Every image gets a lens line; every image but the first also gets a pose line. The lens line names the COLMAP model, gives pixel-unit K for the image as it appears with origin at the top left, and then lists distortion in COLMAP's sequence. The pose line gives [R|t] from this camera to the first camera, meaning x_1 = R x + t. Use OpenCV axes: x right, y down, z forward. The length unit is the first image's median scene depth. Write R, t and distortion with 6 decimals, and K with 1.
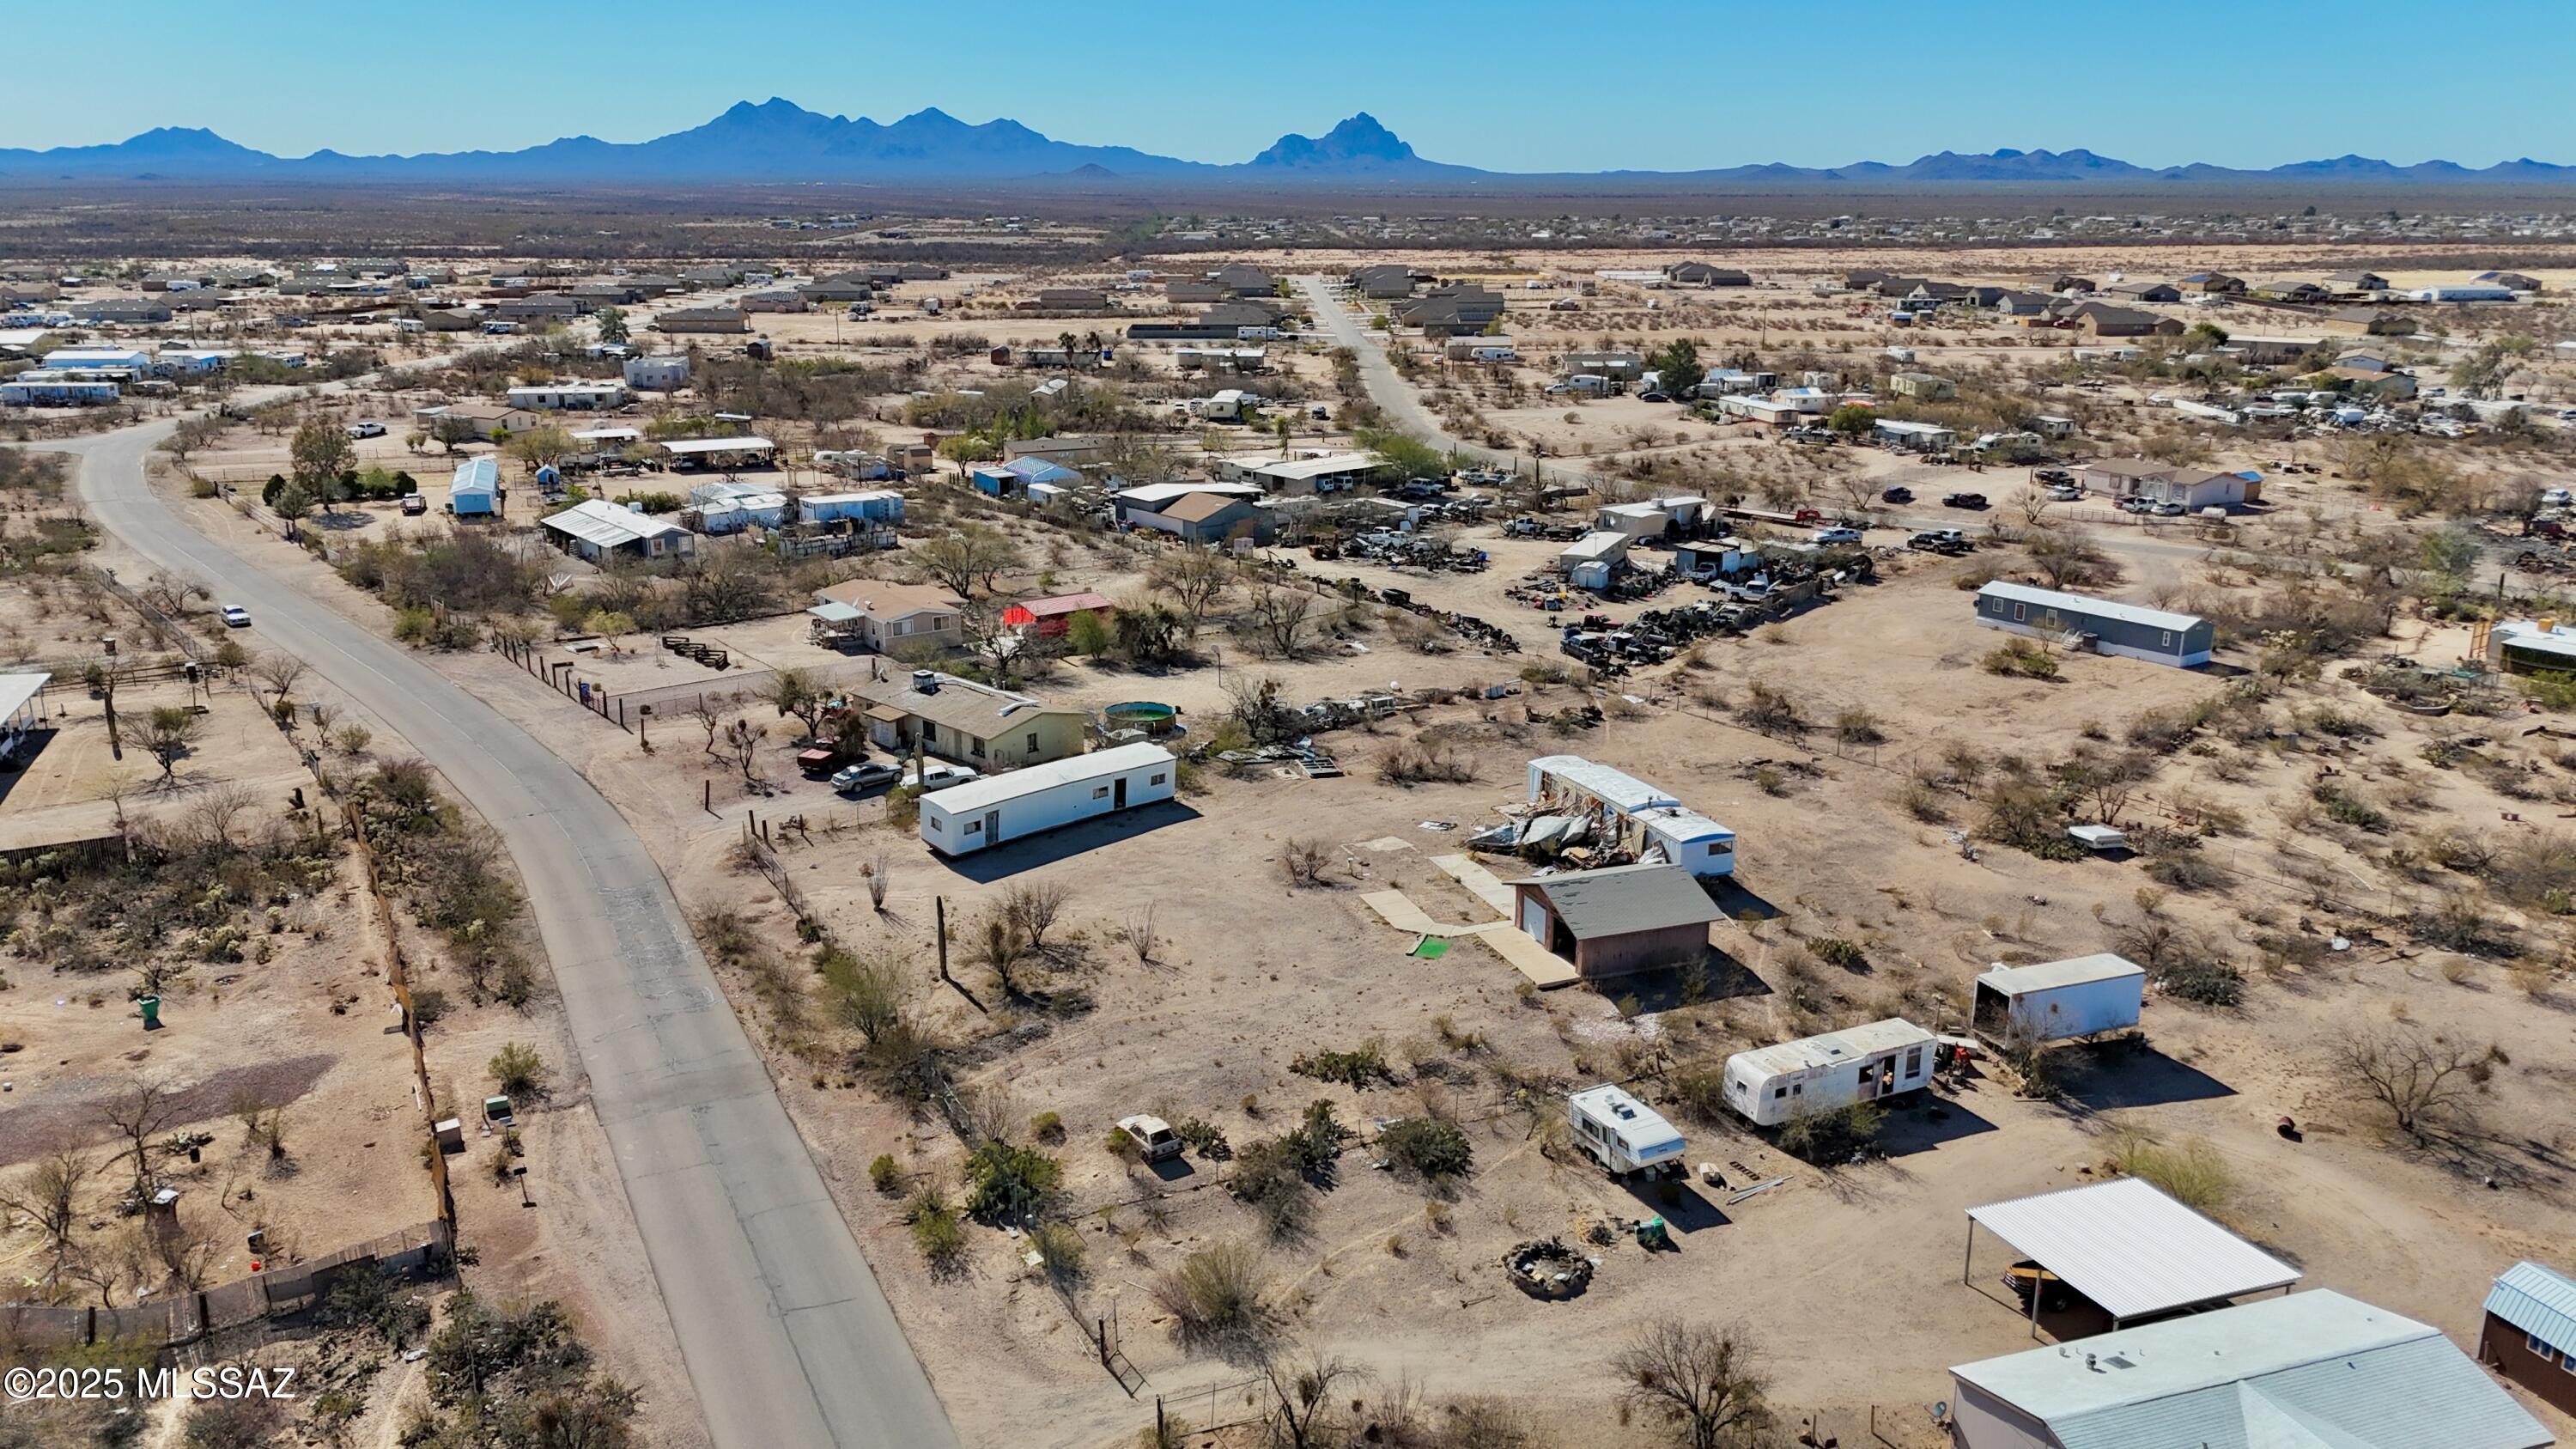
lens RADIAL K [[1885.4, 0, 1288.0], [0, 1885.4, 724.5], [0, 0, 1]] dist [0.078232, -0.071178]
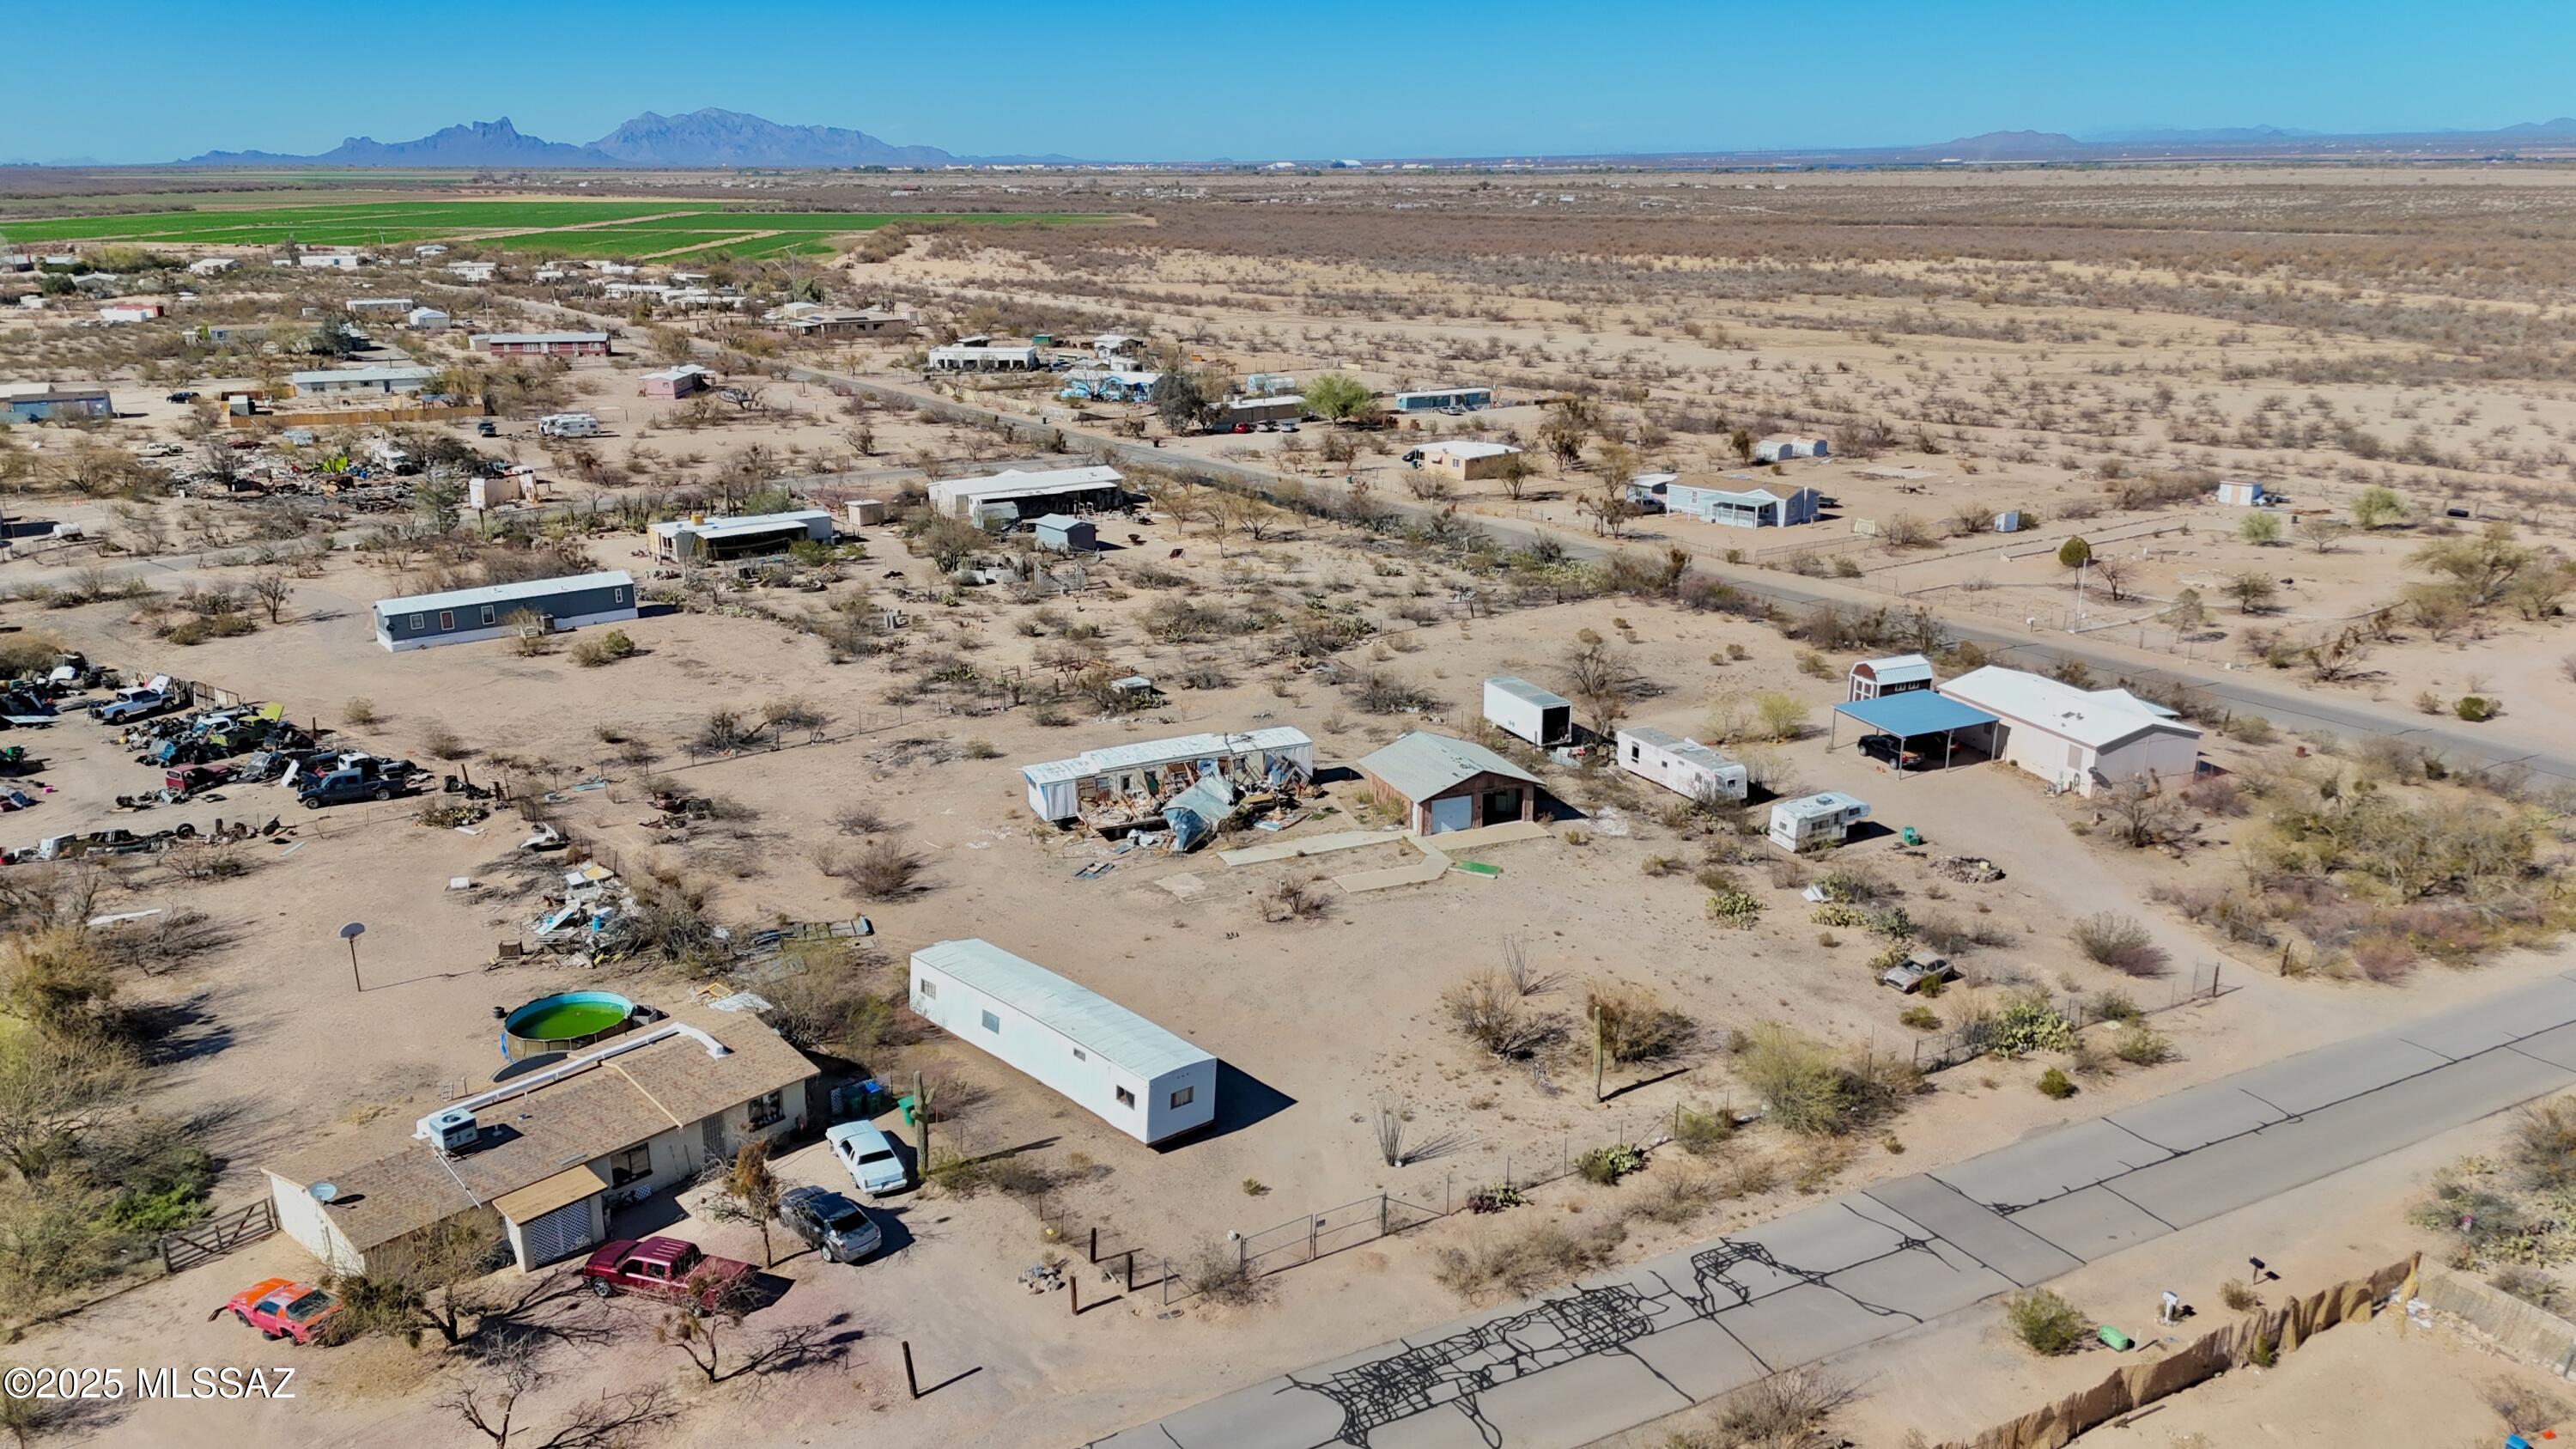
lens RADIAL K [[1885.4, 0, 1288.0], [0, 1885.4, 724.5], [0, 0, 1]] dist [0.078232, -0.071178]
pose [[-0.034016, -0.285800, 0.957685, -1.002294], [0.276313, 0.918200, 0.283831, -0.314105], [-0.960465, 0.274276, 0.047737, 1.141628]]
